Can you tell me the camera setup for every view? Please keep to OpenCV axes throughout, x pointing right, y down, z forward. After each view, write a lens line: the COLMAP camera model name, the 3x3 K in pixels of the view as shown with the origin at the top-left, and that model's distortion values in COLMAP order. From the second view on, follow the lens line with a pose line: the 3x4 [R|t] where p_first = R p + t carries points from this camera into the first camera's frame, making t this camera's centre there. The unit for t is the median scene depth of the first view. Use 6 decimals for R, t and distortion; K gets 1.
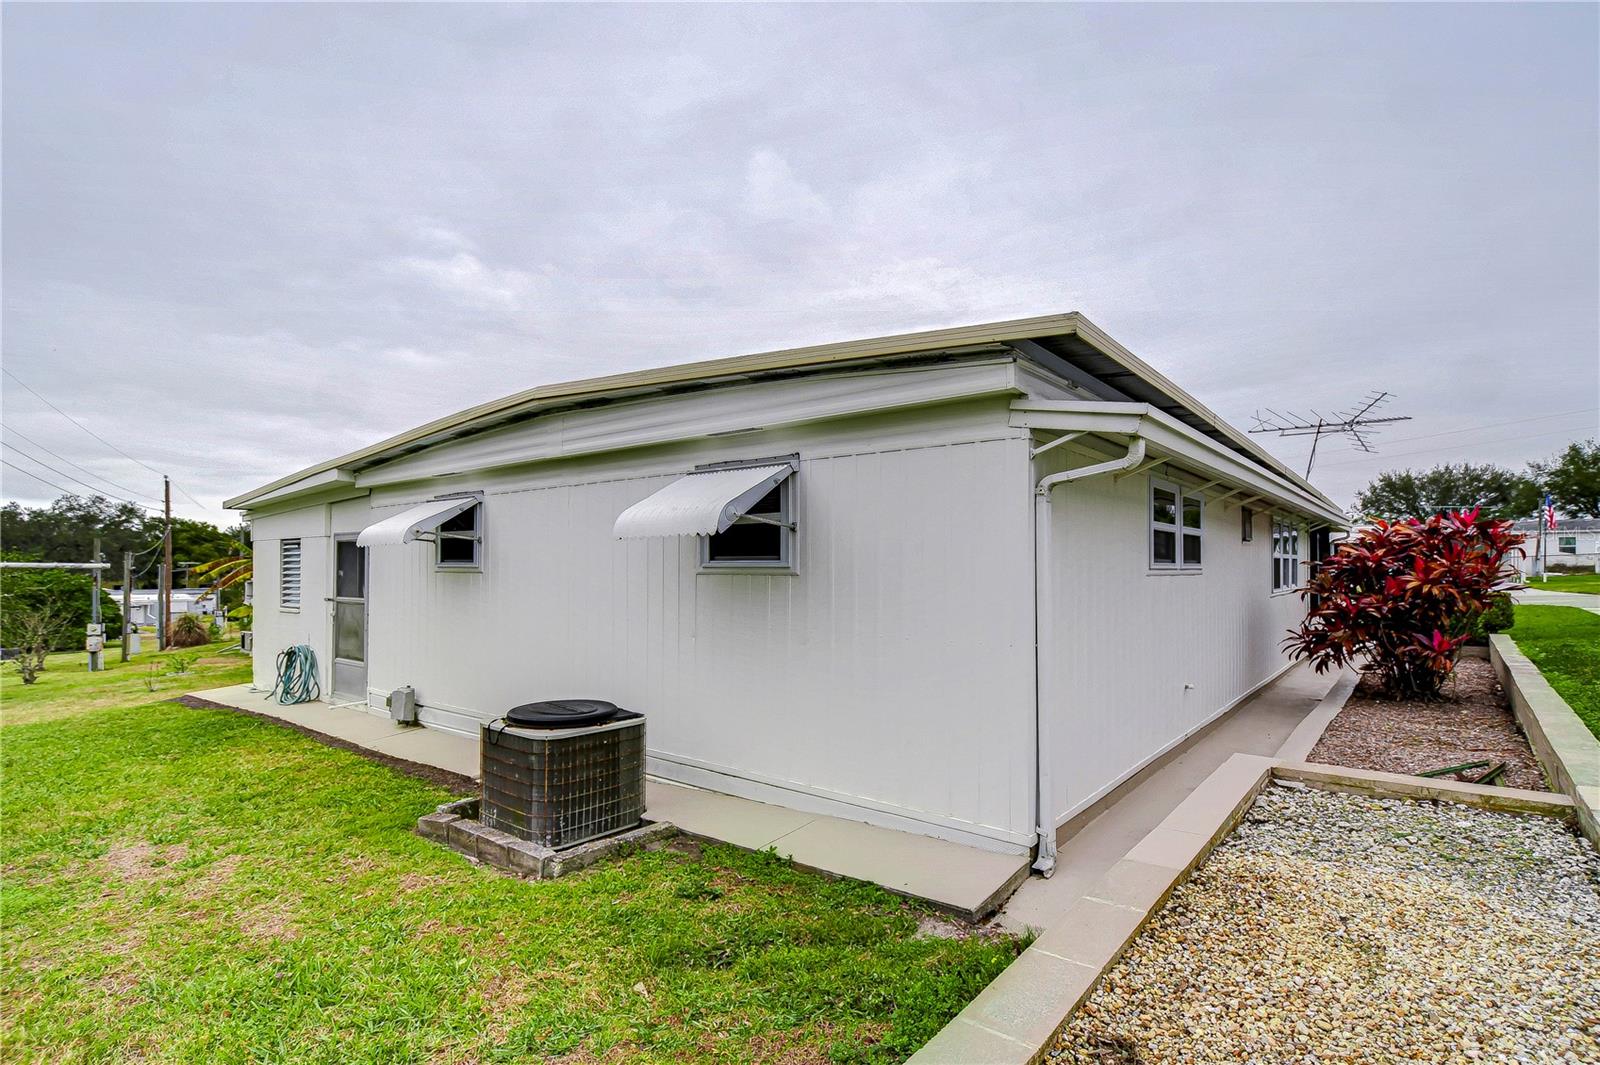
lens RADIAL K [[756.2, 0, 792.8], [0, 756.2, 562.9], [0, 0, 1]] dist [0.006409, -0.007124]
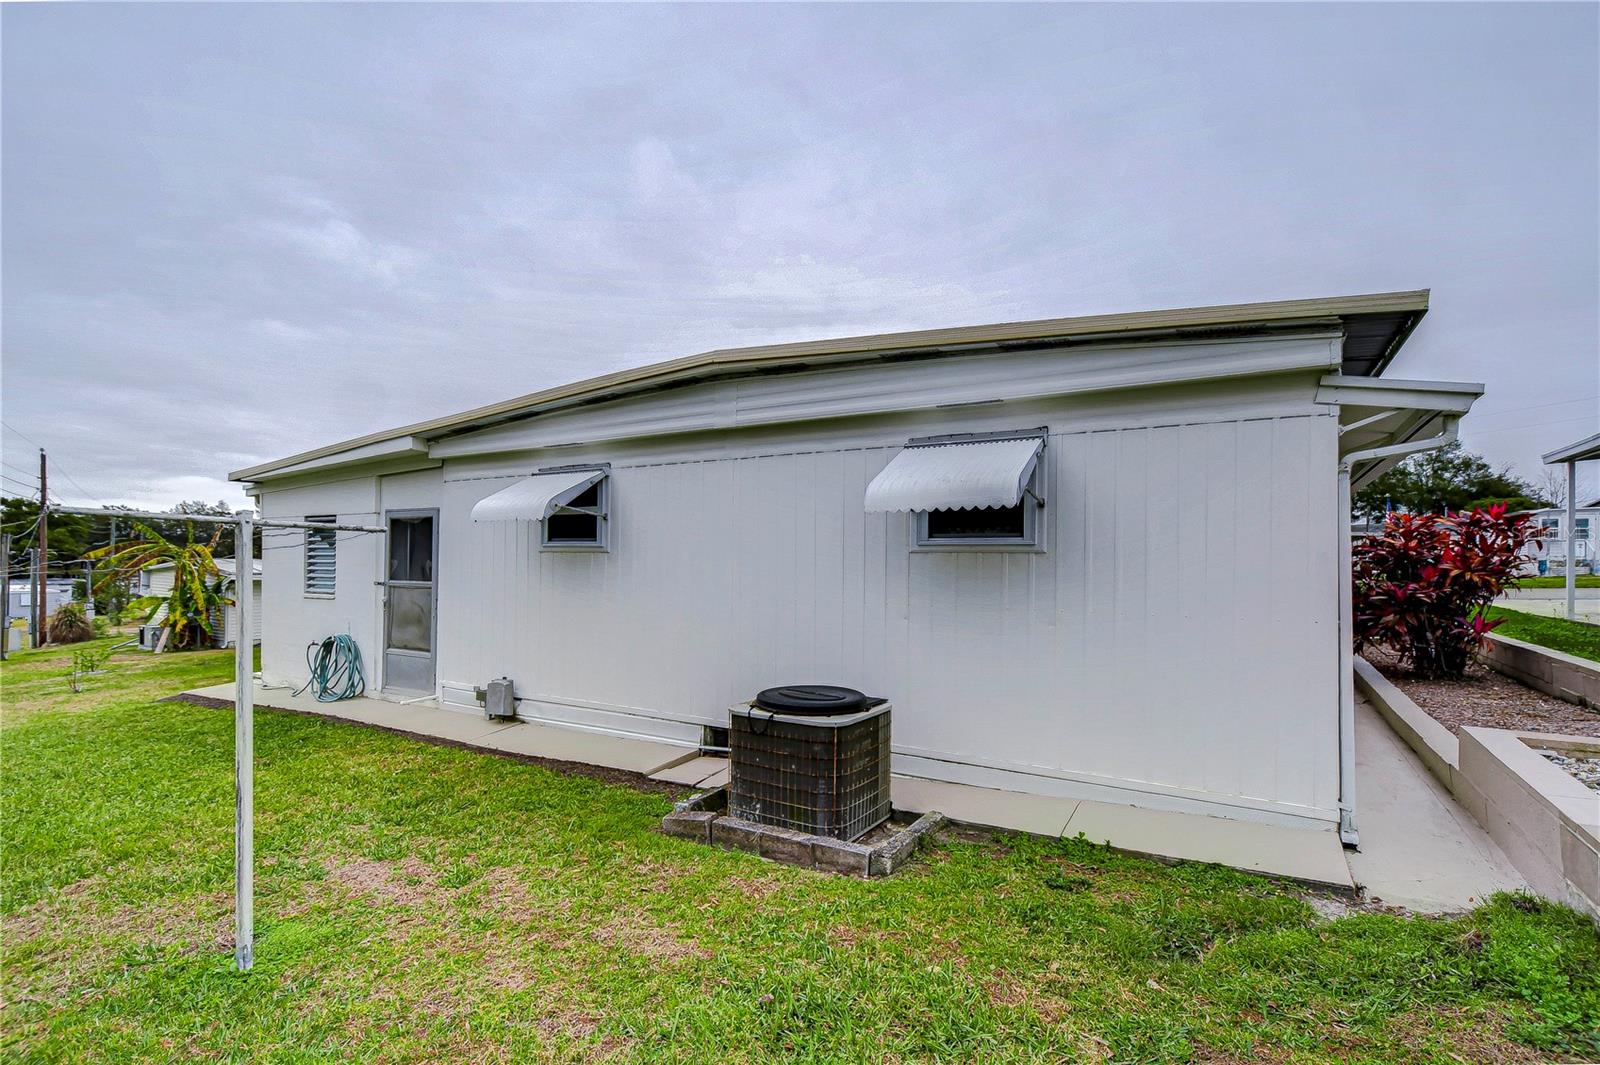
lens RADIAL K [[756.2, 0, 792.8], [0, 756.2, 562.9], [0, 0, 1]] dist [0.006409, -0.007124]
pose [[0.991028, 0.006928, 0.133476, -0.400073], [-0.007914, 0.999945, 0.006864, 0.022322], [-0.133421, -0.007859, 0.991028, 0.075729]]
